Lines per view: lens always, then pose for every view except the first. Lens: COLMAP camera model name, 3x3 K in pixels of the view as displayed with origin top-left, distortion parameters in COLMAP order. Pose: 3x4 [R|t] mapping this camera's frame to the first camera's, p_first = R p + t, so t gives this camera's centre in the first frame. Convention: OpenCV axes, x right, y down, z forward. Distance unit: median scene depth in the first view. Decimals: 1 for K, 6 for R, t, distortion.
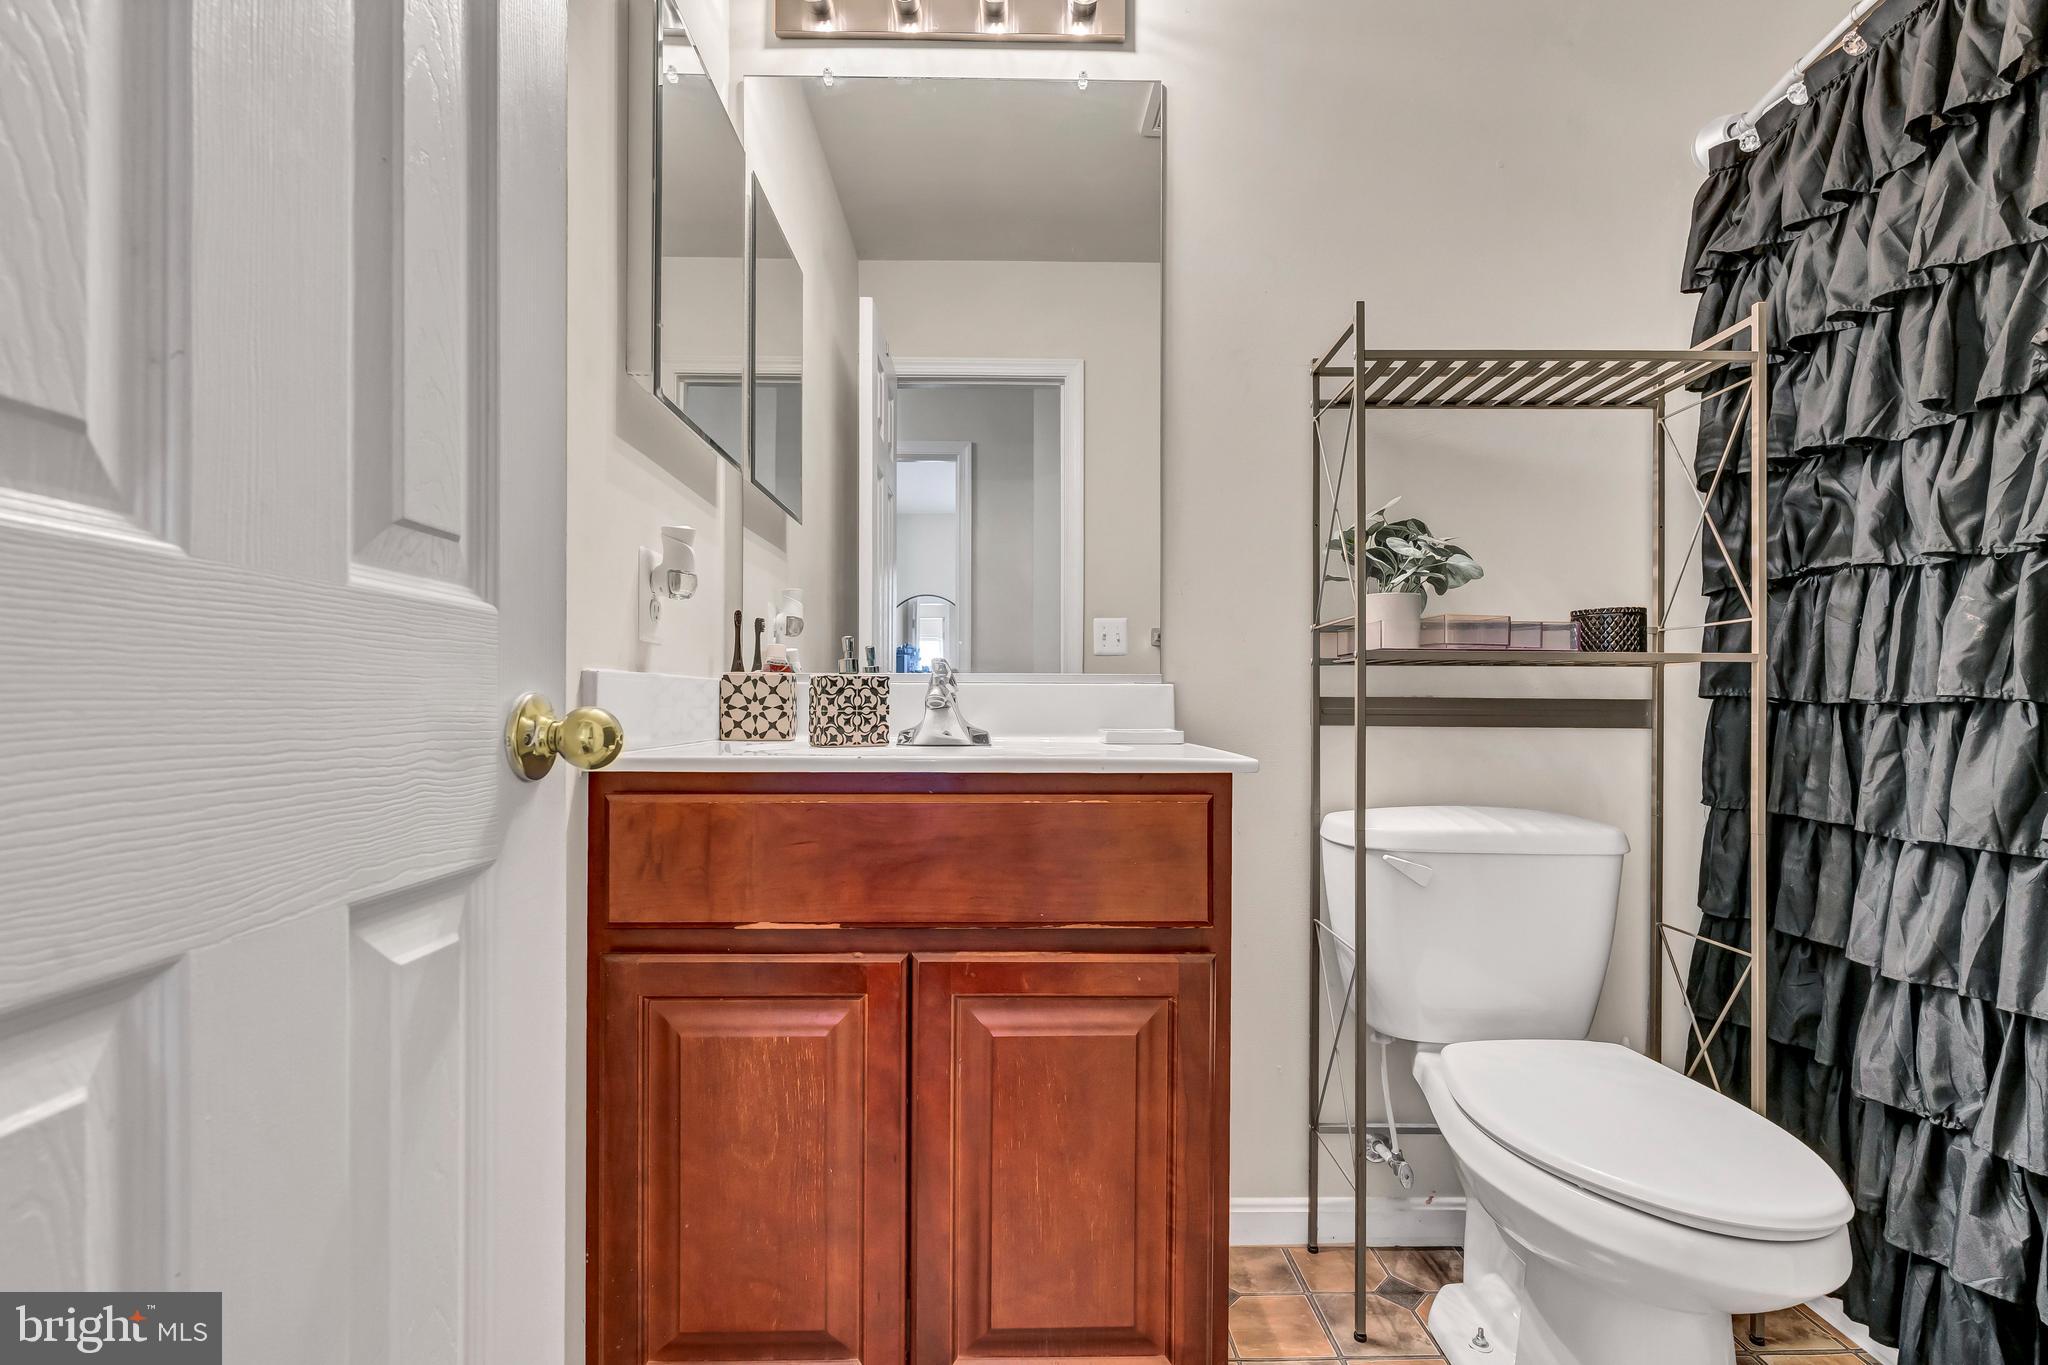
lens RADIAL K [[936.8, 0, 1024.0], [0, 936.8, 682.5], [0, 0, 1]] dist [0.000601, 0.000270]
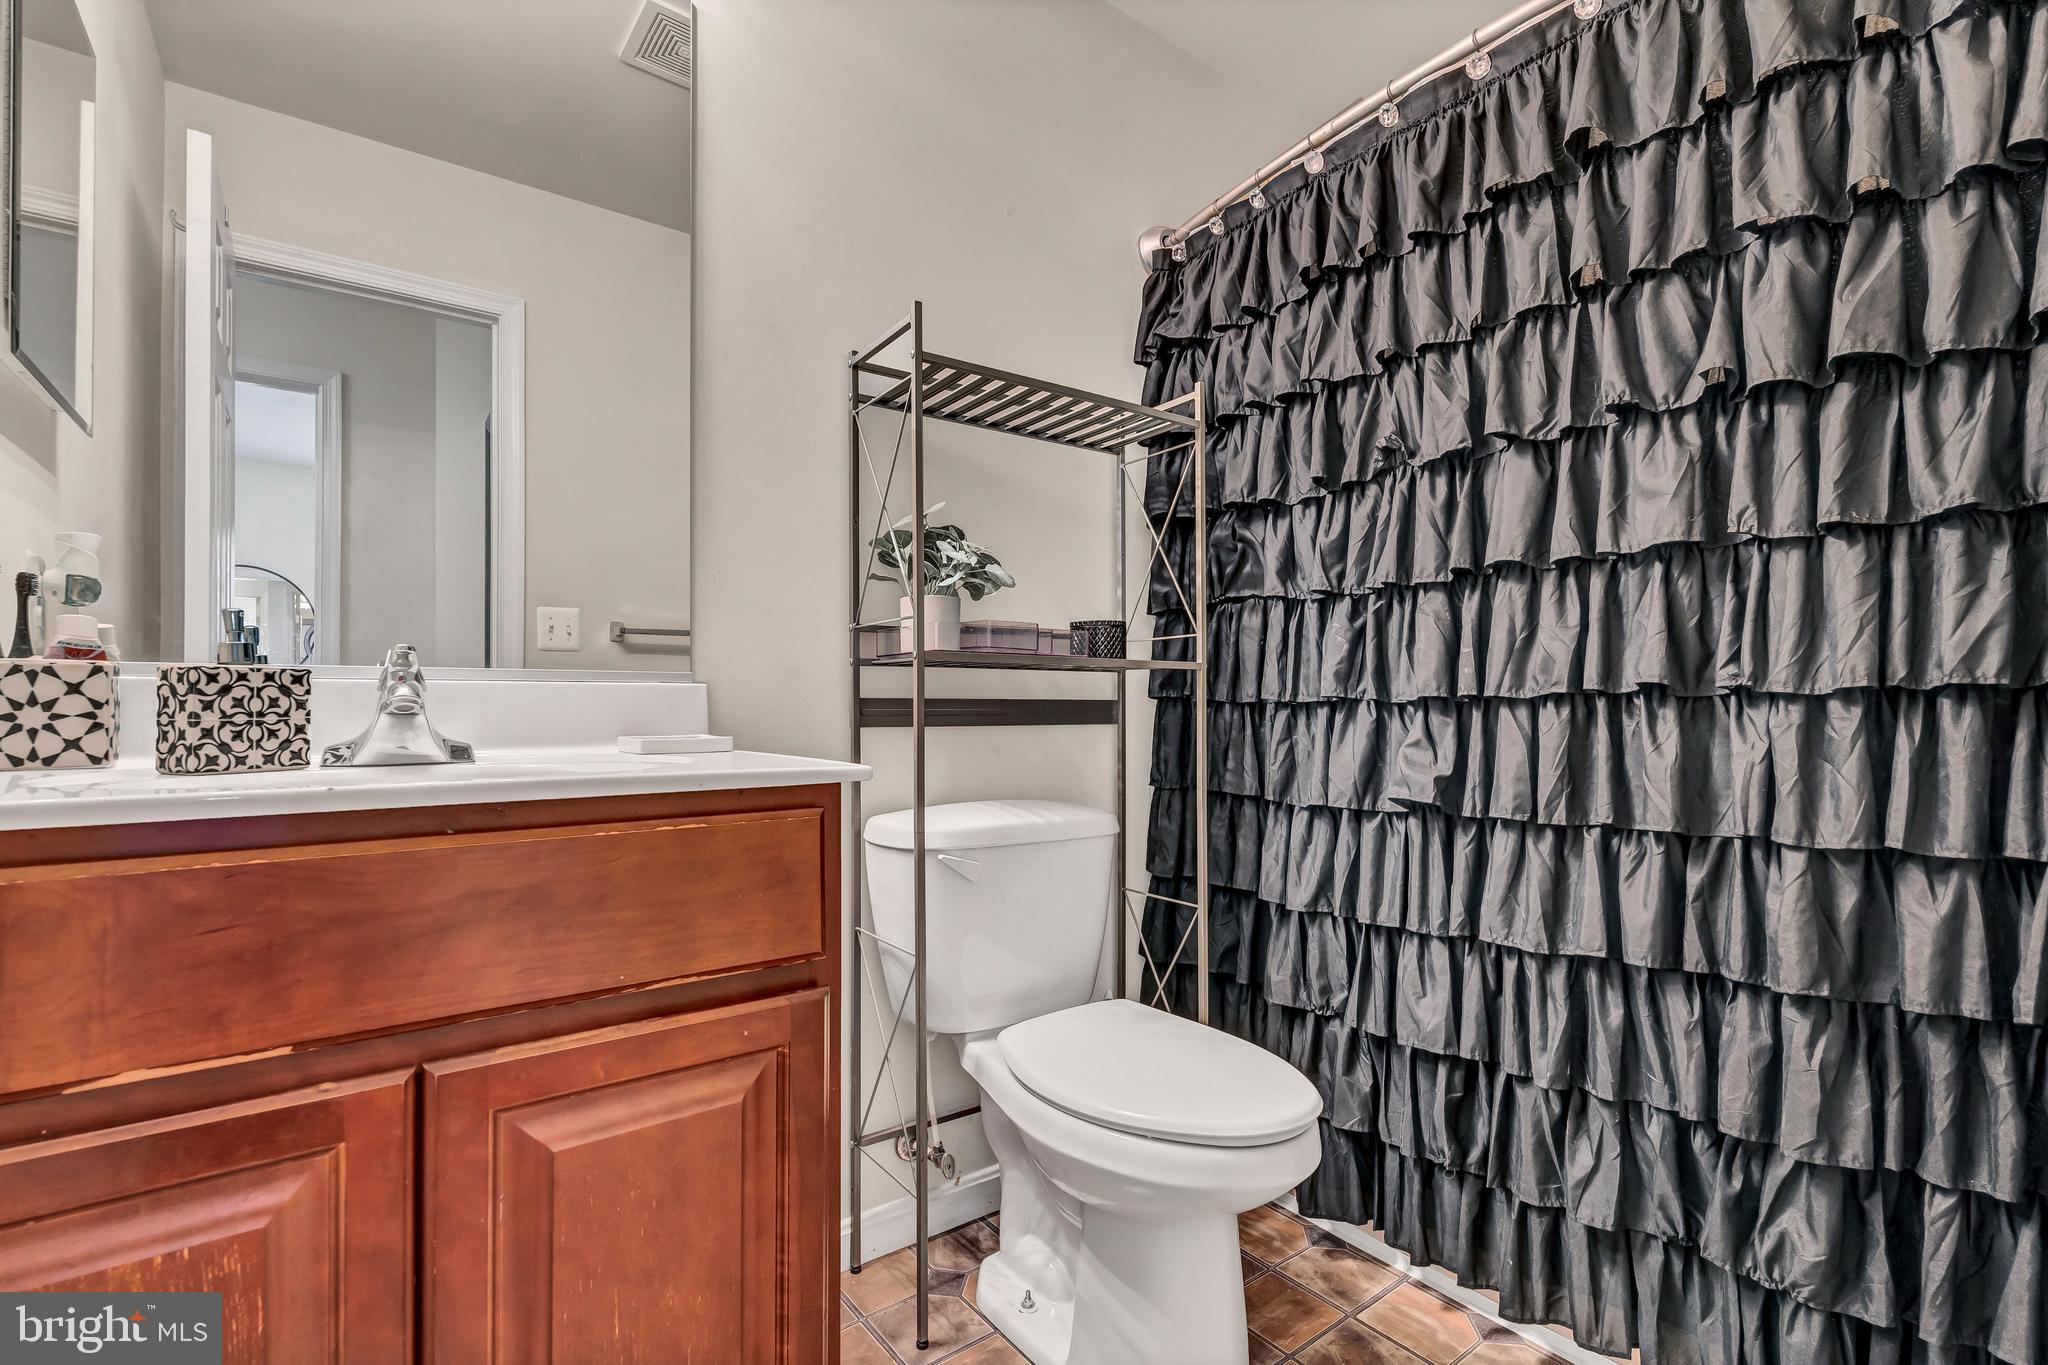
lens RADIAL K [[922.1, 0, 1024.0], [0, 922.1, 682.5], [0, 0, 1]] dist [-0.000937, 0.000583]
pose [[0.812332, 0.008844, 0.583129, -0.131417], [-0.007505, 0.999961, -0.004712, 0.003016], [-0.583147, -0.000549, 0.812366, 0.150545]]
